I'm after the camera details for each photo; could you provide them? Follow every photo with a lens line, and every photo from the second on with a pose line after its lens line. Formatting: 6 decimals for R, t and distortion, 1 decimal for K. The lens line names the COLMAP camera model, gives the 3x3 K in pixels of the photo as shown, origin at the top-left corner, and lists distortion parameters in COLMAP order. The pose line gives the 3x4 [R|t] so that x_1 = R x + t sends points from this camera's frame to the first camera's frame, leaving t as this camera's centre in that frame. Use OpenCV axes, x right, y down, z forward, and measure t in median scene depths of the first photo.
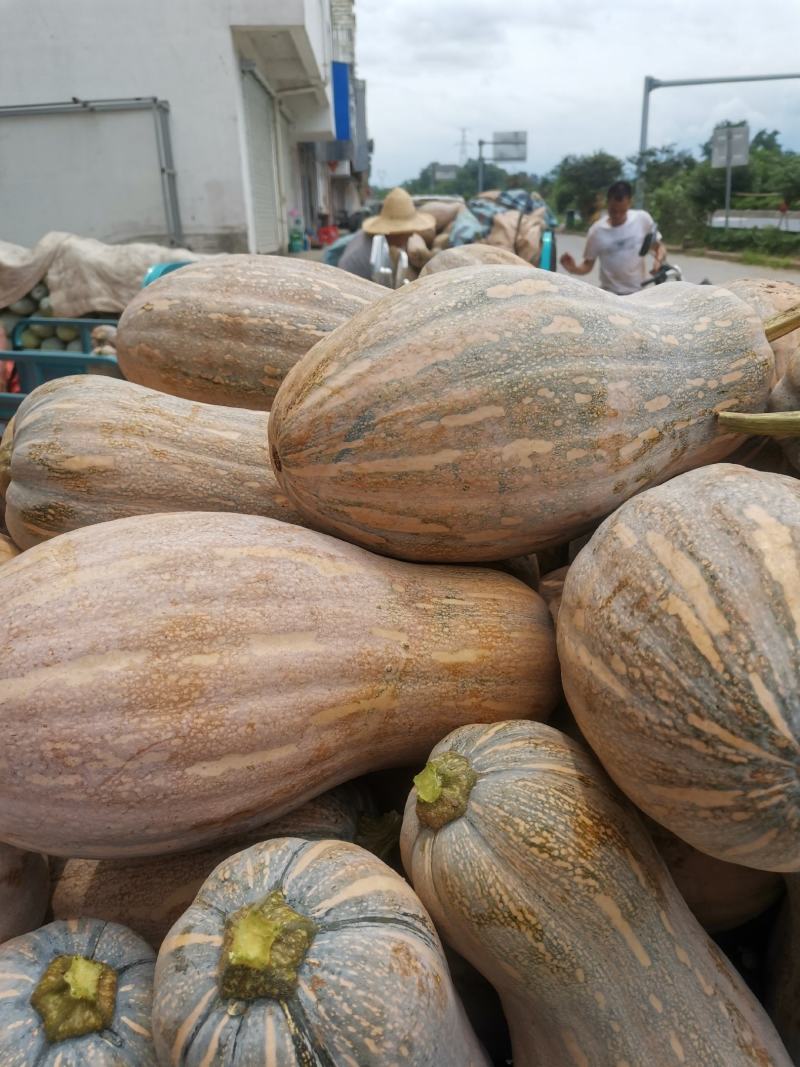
lens RADIAL K [[818.1, 0, 400.0], [0, 818.1, 533.5], [0, 0, 1]] dist [0.075839, -0.122717]
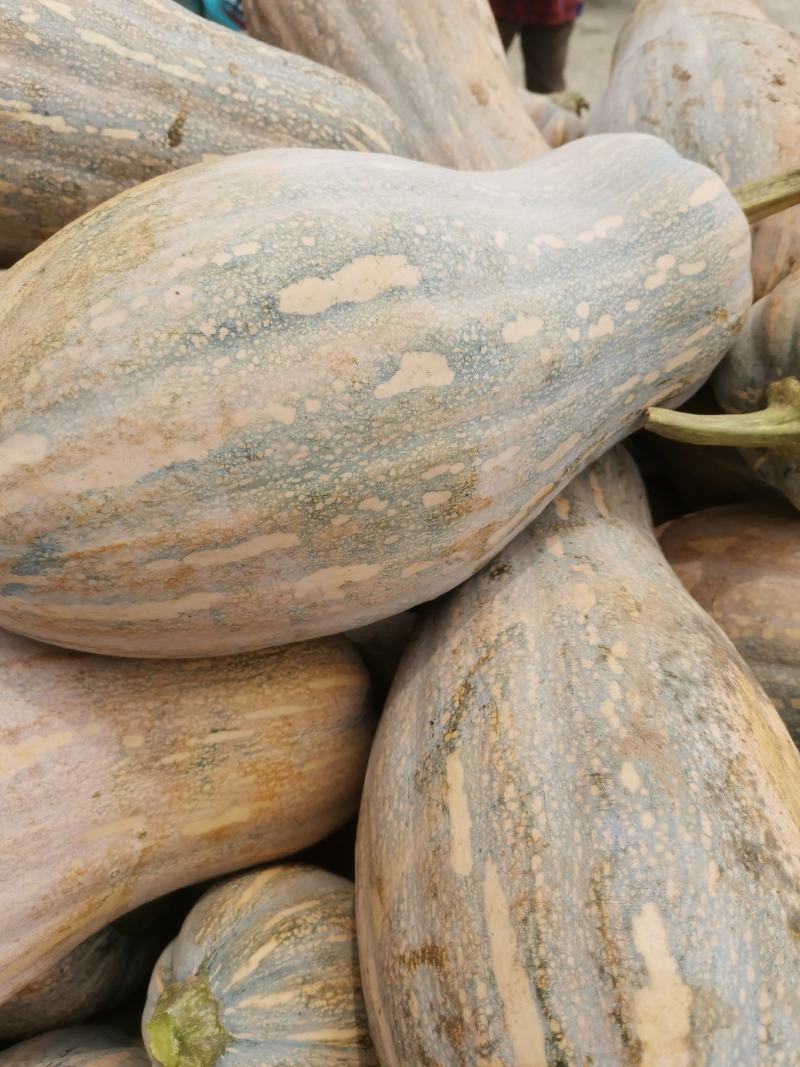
lens RADIAL K [[818.1, 0, 400.0], [0, 818.1, 533.5], [0, 0, 1]] dist [0.075839, -0.122717]
pose [[0.988504, 0.026869, 0.148787, 0.110455], [-0.096308, 0.870503, 0.482648, -0.435924], [-0.116551, -0.491428, 0.863084, 0.486374]]
